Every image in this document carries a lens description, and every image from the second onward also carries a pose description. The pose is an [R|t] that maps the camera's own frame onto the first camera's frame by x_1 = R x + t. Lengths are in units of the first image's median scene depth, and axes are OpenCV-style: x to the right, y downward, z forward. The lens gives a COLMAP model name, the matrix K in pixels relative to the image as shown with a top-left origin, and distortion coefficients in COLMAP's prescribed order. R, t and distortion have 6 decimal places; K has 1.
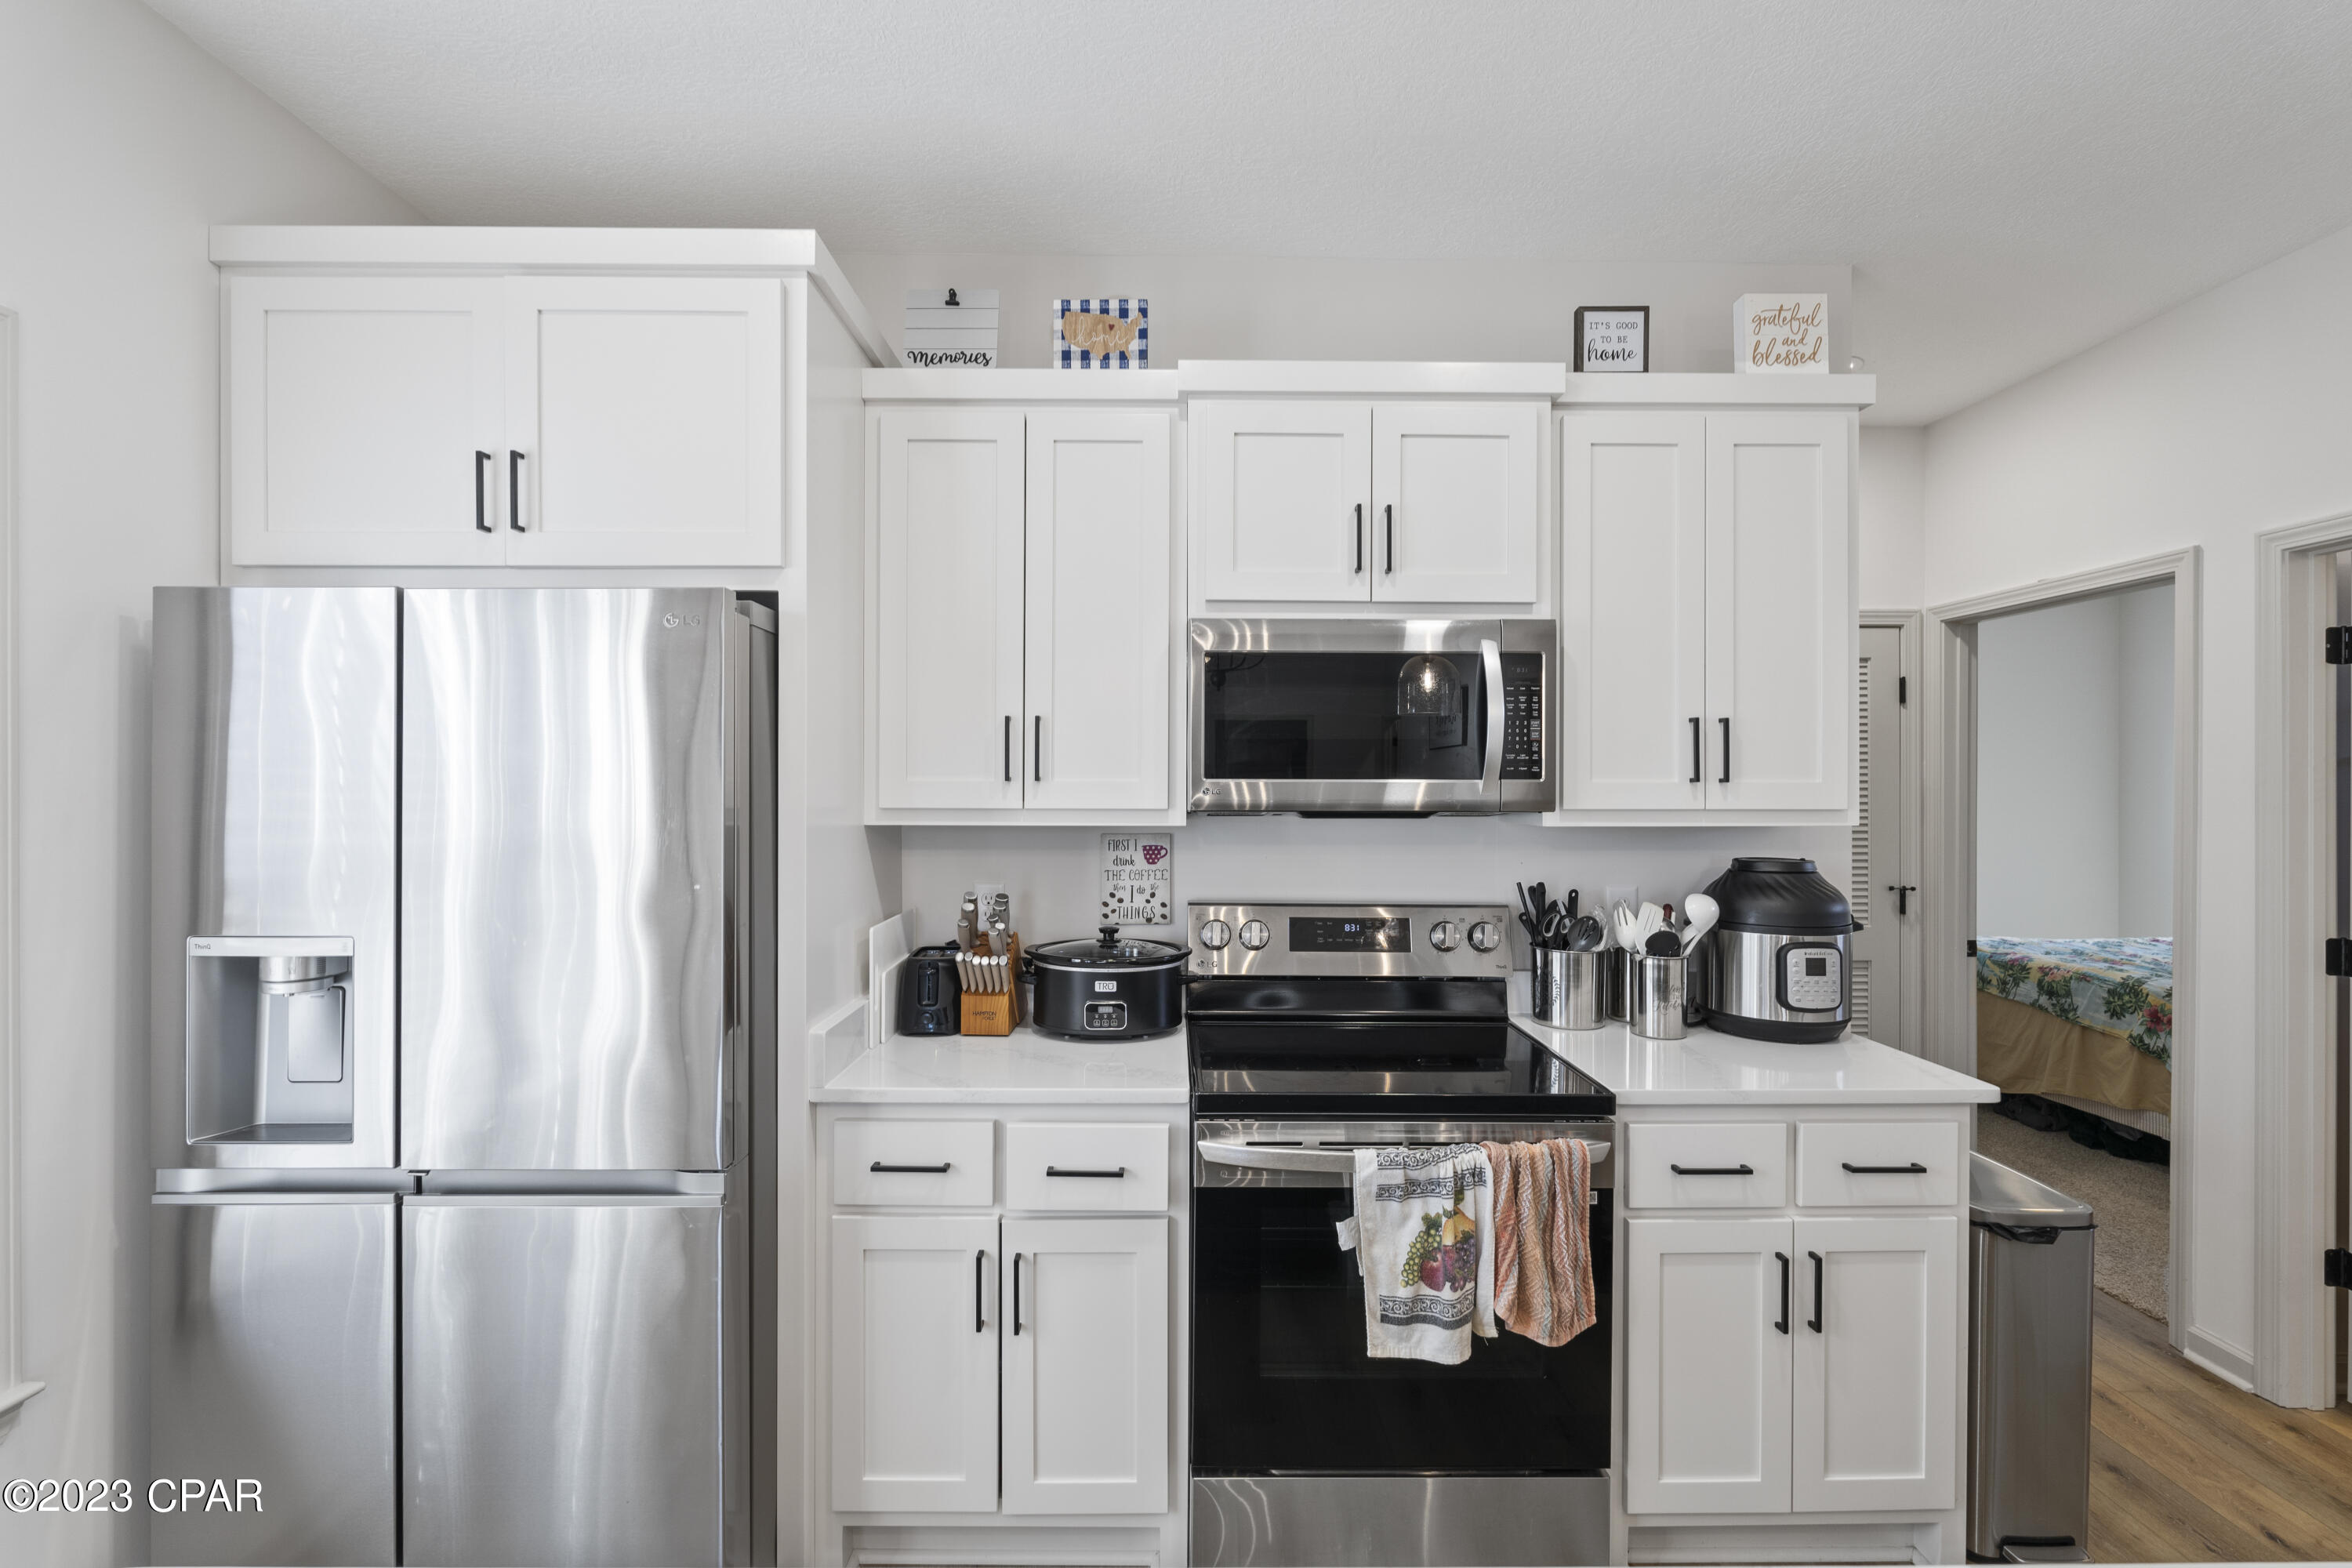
lens RADIAL K [[1044.9, 0, 1176.0], [0, 1044.9, 784.0], [0, 0, 1]] dist [-0.004523, -0.000365]
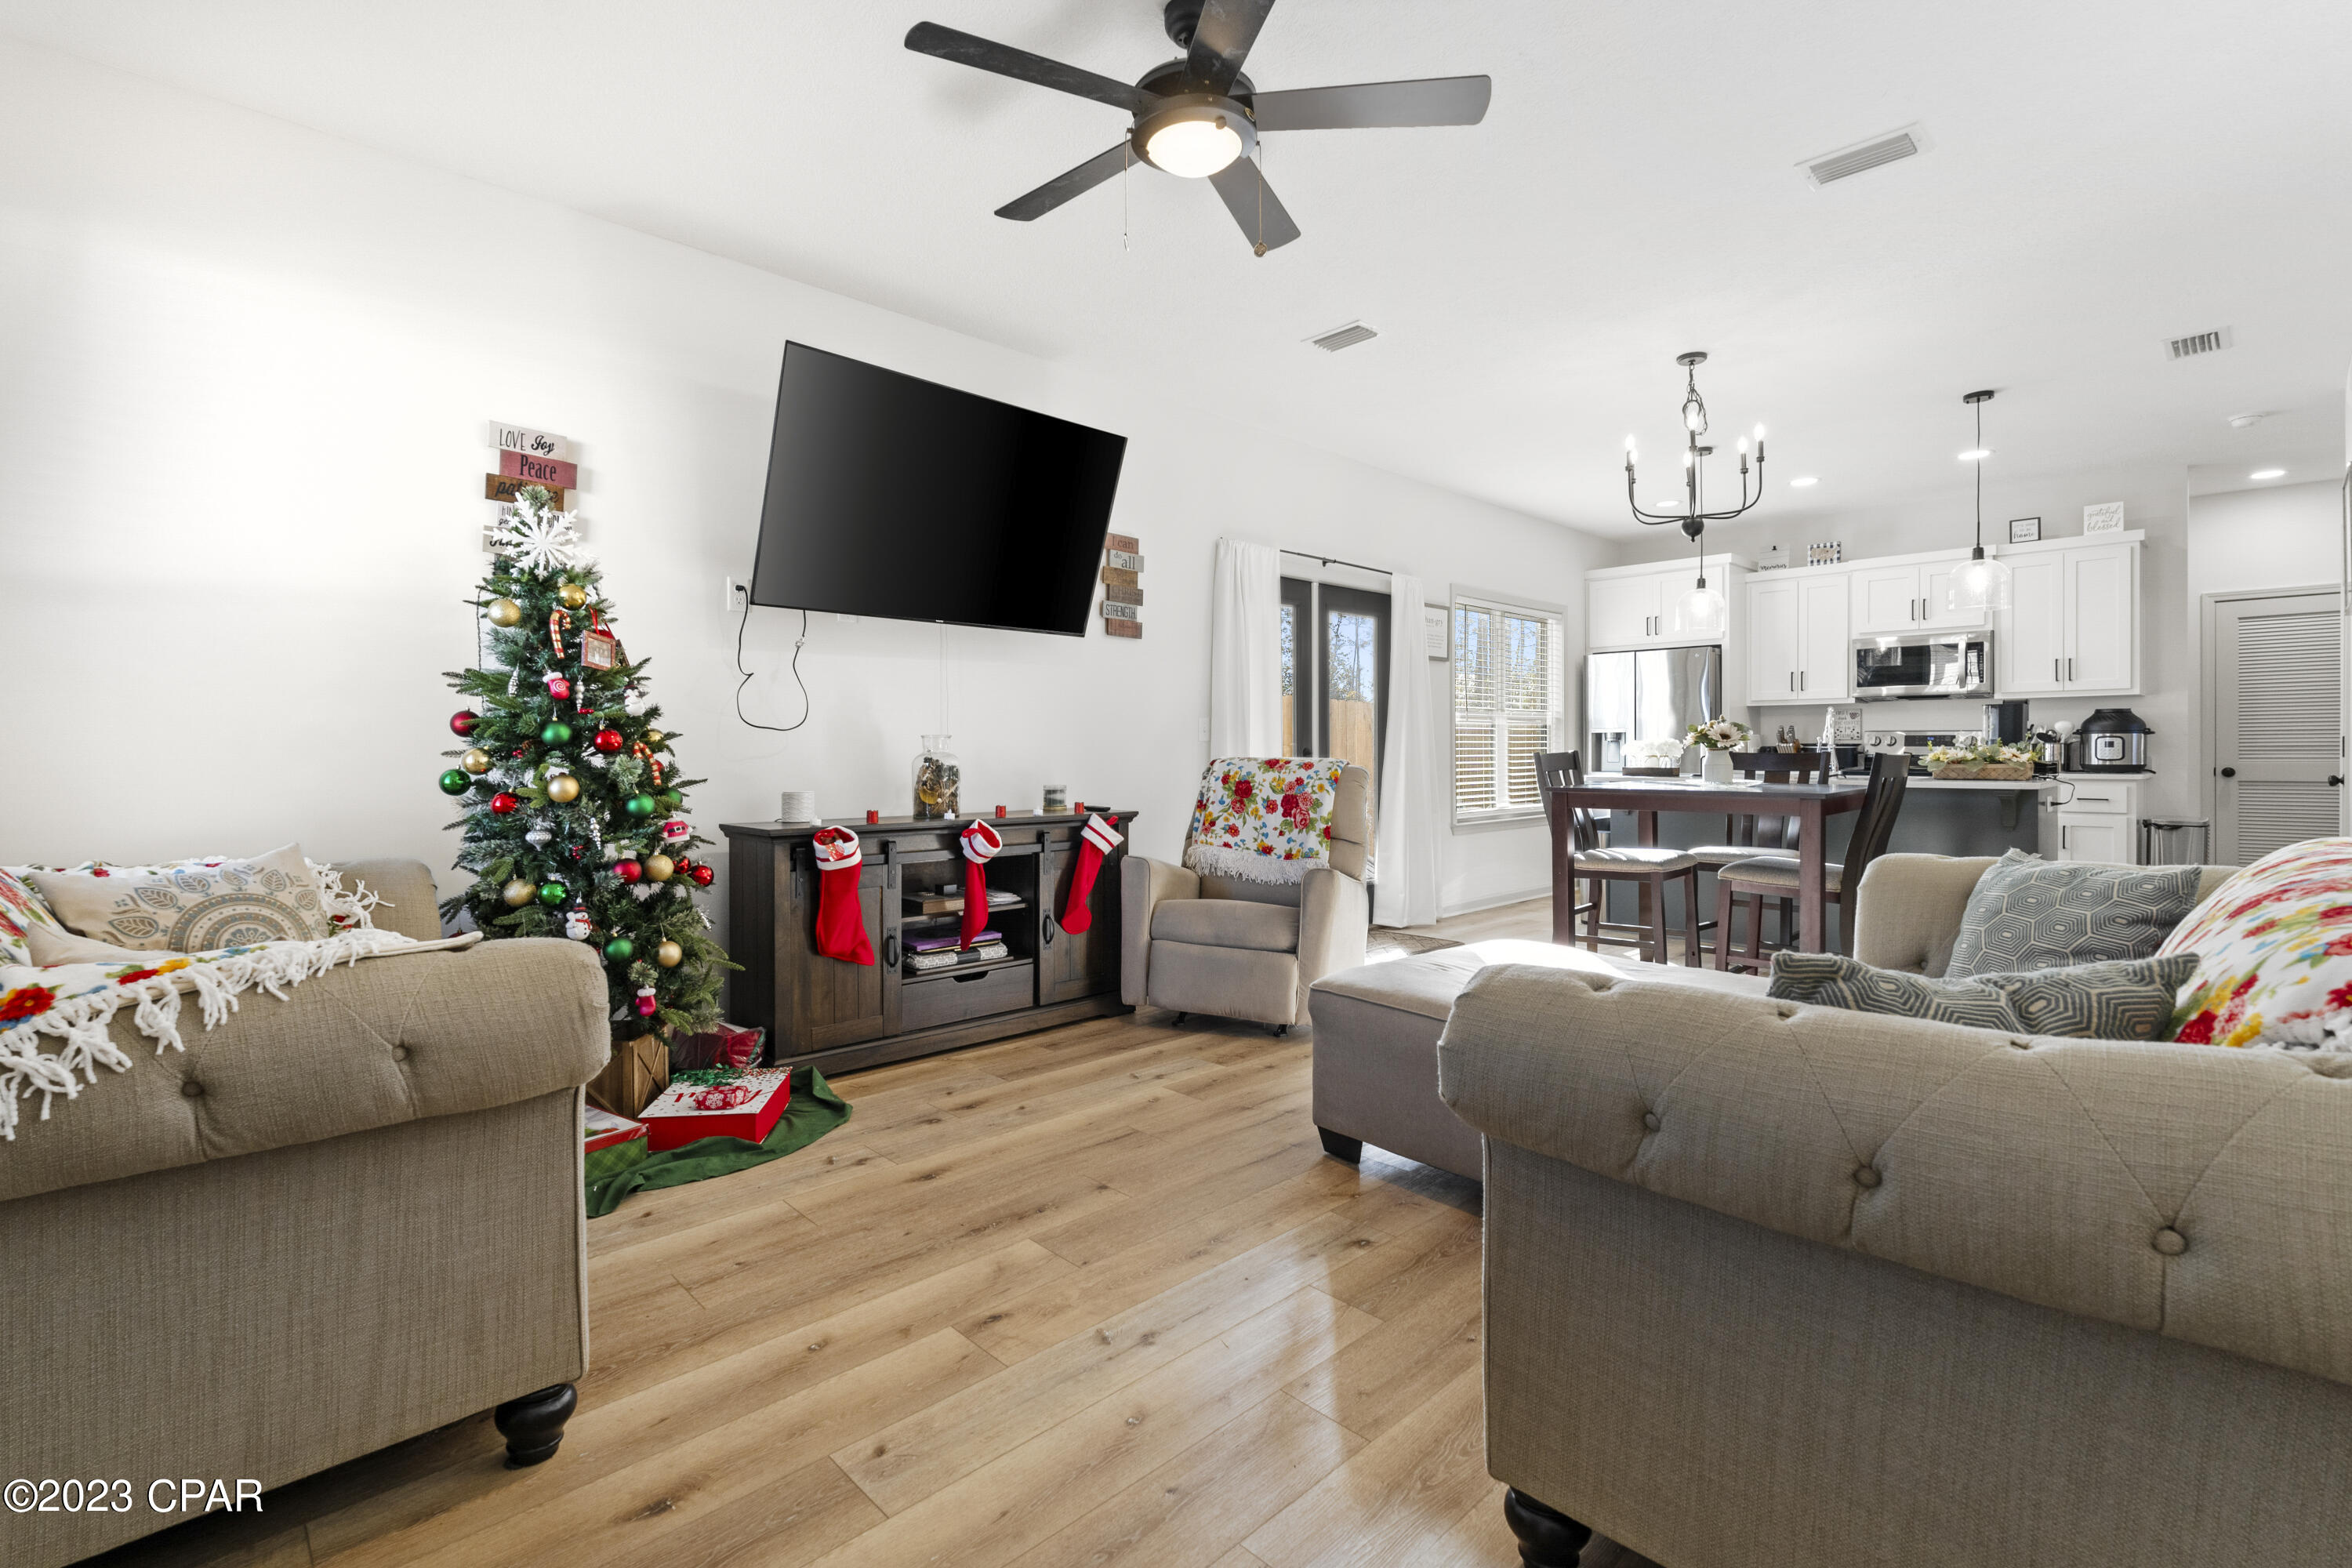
lens RADIAL K [[1067.1, 0, 1173.7], [0, 1067.1, 759.3], [0, 0, 1]] dist [-0.000029, 0.000018]
pose [[0.691832, 0.002317, -0.722055, 0.937779], [0.005661, 0.999947, 0.008633, 0.174588], [0.722037, -0.010060, 0.691782, -2.803199]]
